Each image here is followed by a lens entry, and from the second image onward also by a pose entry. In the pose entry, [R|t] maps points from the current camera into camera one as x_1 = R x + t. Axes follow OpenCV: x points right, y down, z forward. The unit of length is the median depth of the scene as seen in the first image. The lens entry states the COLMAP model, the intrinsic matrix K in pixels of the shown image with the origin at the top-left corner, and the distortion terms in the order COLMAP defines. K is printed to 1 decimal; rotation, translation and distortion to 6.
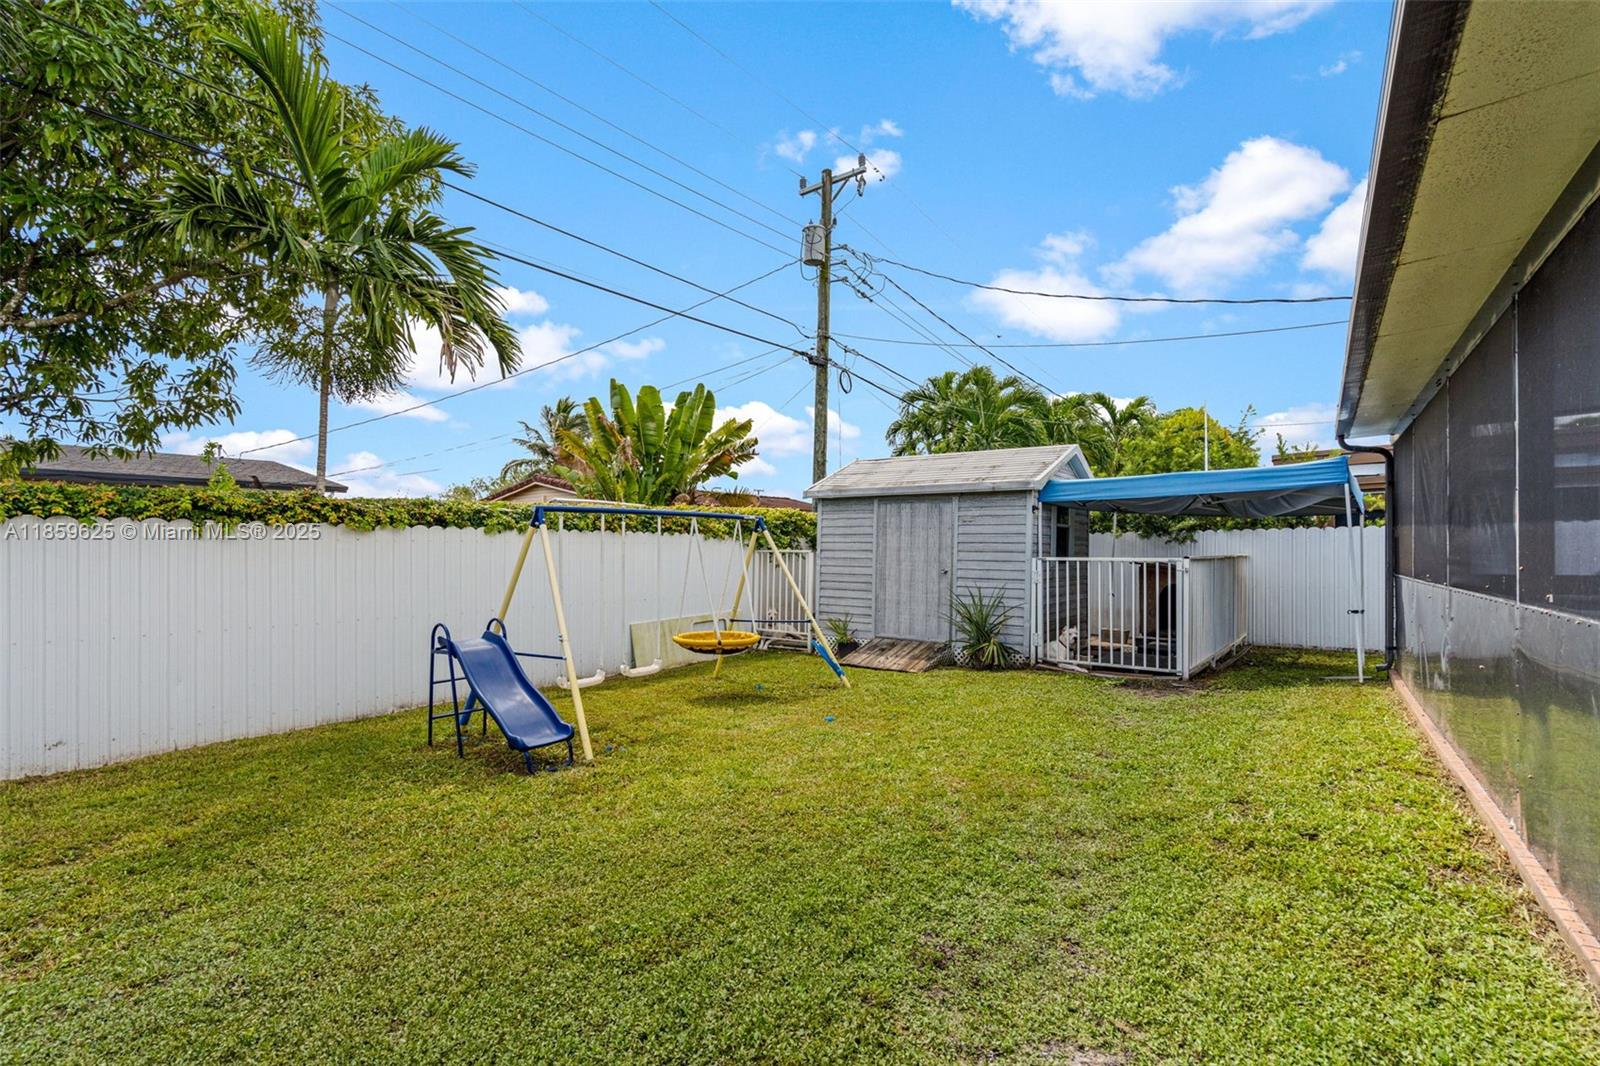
lens RADIAL K [[727.7, 0, 803.9], [0, 727.7, 550.4], [0, 0, 1]] dist [-0.004650, 0.000562]
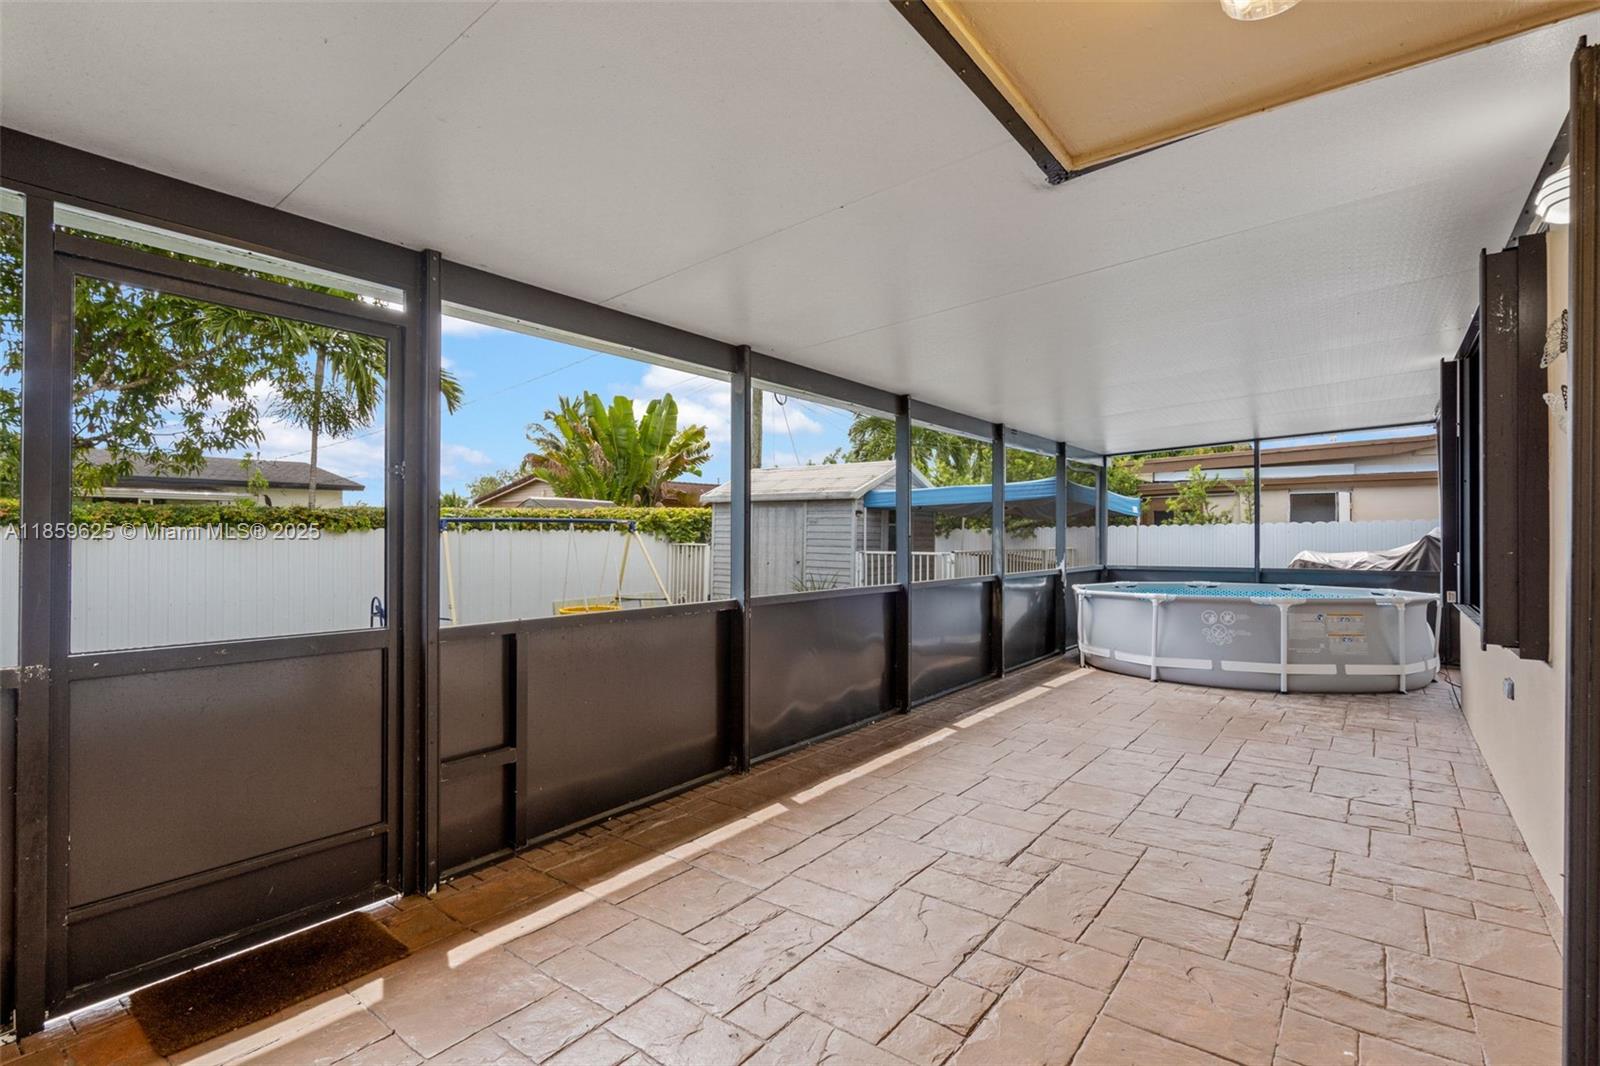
lens RADIAL K [[727.7, 0, 795.8], [0, 727.7, 530.5], [0, 0, 1]] dist [-0.004650, 0.000562]
pose [[0.998655, 0.001052, -0.051837, 0.129519], [-0.001446, 0.999970, -0.007576, -0.007737], [0.051827, 0.007641, 0.998627, -0.134296]]
